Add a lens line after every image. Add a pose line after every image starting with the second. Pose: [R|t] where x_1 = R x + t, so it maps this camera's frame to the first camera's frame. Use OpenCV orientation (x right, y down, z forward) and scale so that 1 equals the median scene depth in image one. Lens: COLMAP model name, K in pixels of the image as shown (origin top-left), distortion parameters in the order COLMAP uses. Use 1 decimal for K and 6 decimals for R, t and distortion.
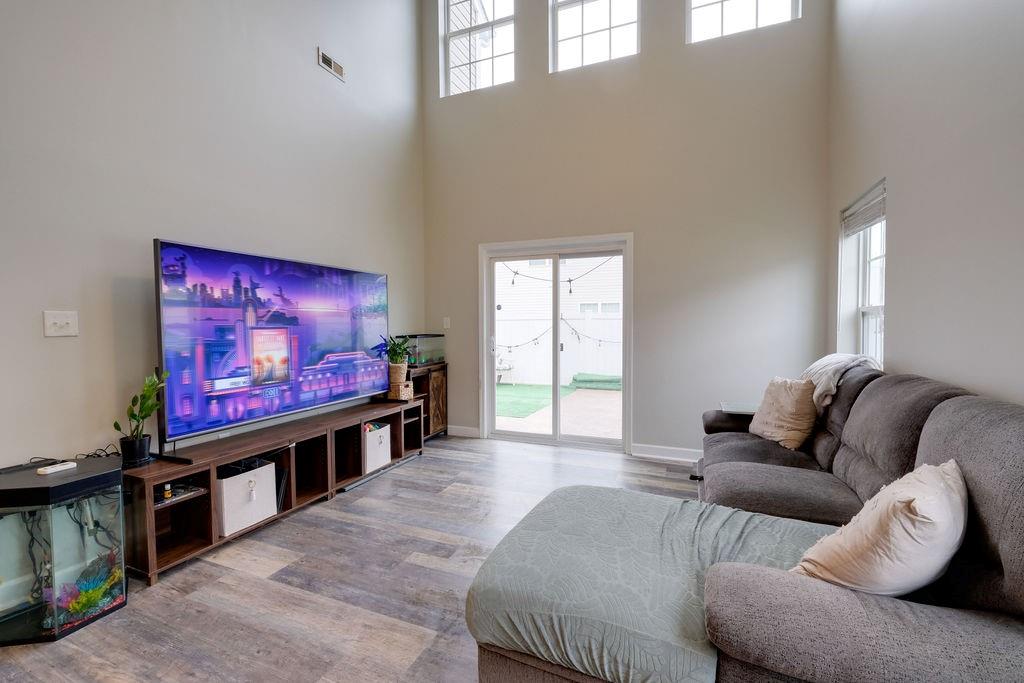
lens RADIAL K [[442.2, 0, 513.7], [0, 442.2, 340.9], [0, 0, 1]] dist [-0.010191, 0.000654]
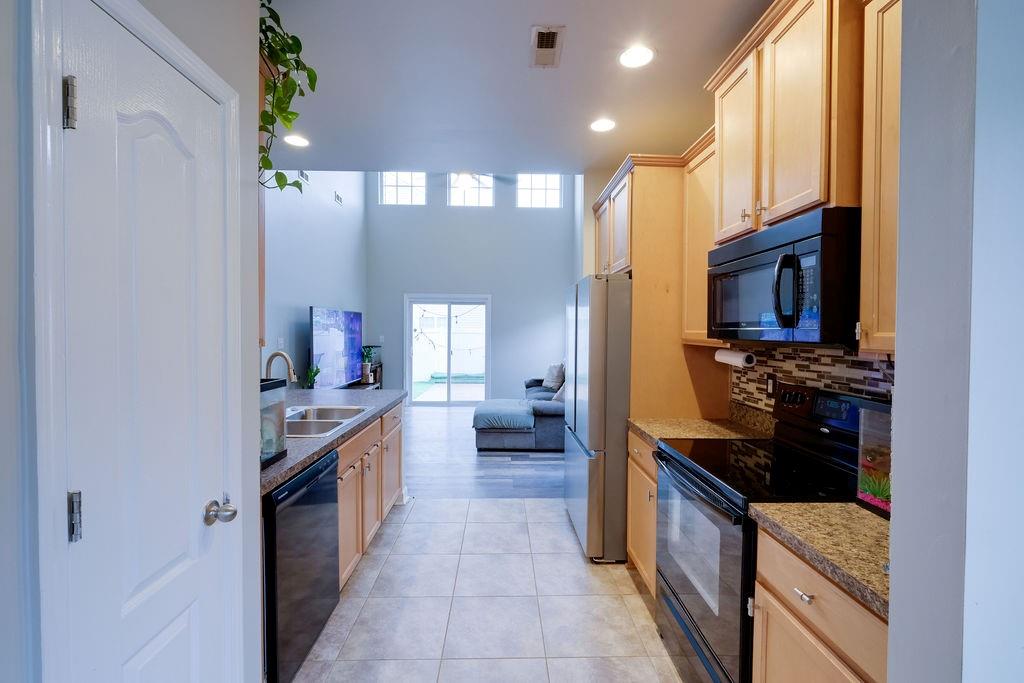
lens RADIAL K [[442.2, 0, 515.8], [0, 442.2, 337.0], [0, 0, 1]] dist [-0.010191, 0.000654]
pose [[0.918095, -0.000618, 0.396360, -0.376165], [0.009371, 0.999753, -0.020145, -0.010979], [-0.396250, 0.022209, 0.917874, -0.787073]]
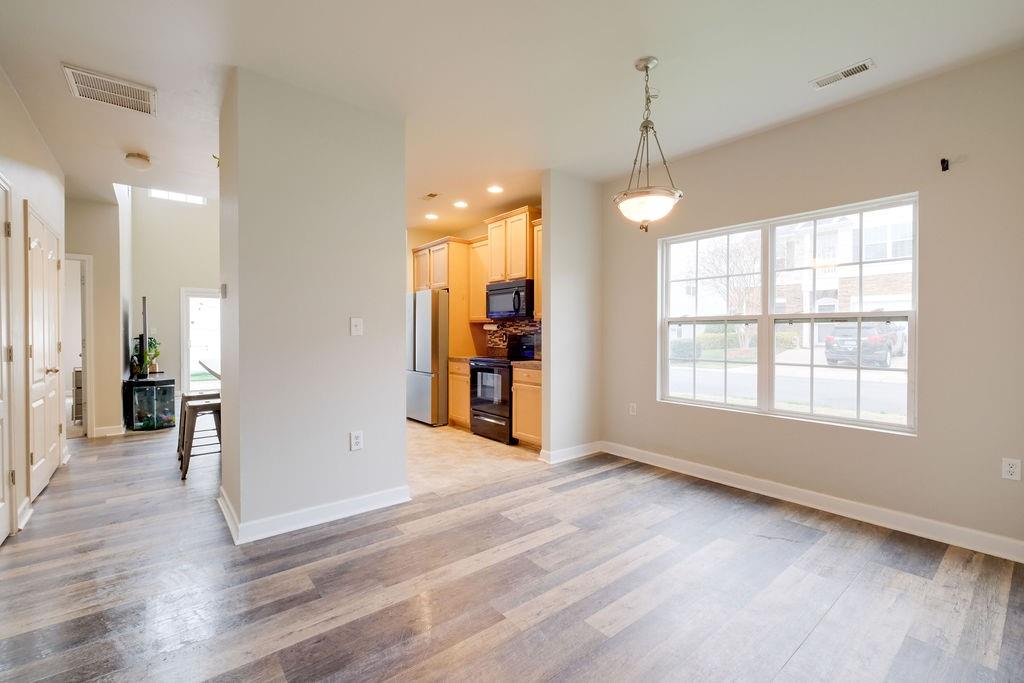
lens RADIAL K [[442.2, 0, 519.6], [0, 442.2, 337.6], [0, 0, 1]] dist [-0.010191, 0.000654]
pose [[0.479387, -0.009494, 0.877552, -1.026260], [0.034107, 0.999388, -0.007819, 0.048855], [-0.876940, 0.033679, 0.479418, -1.099771]]
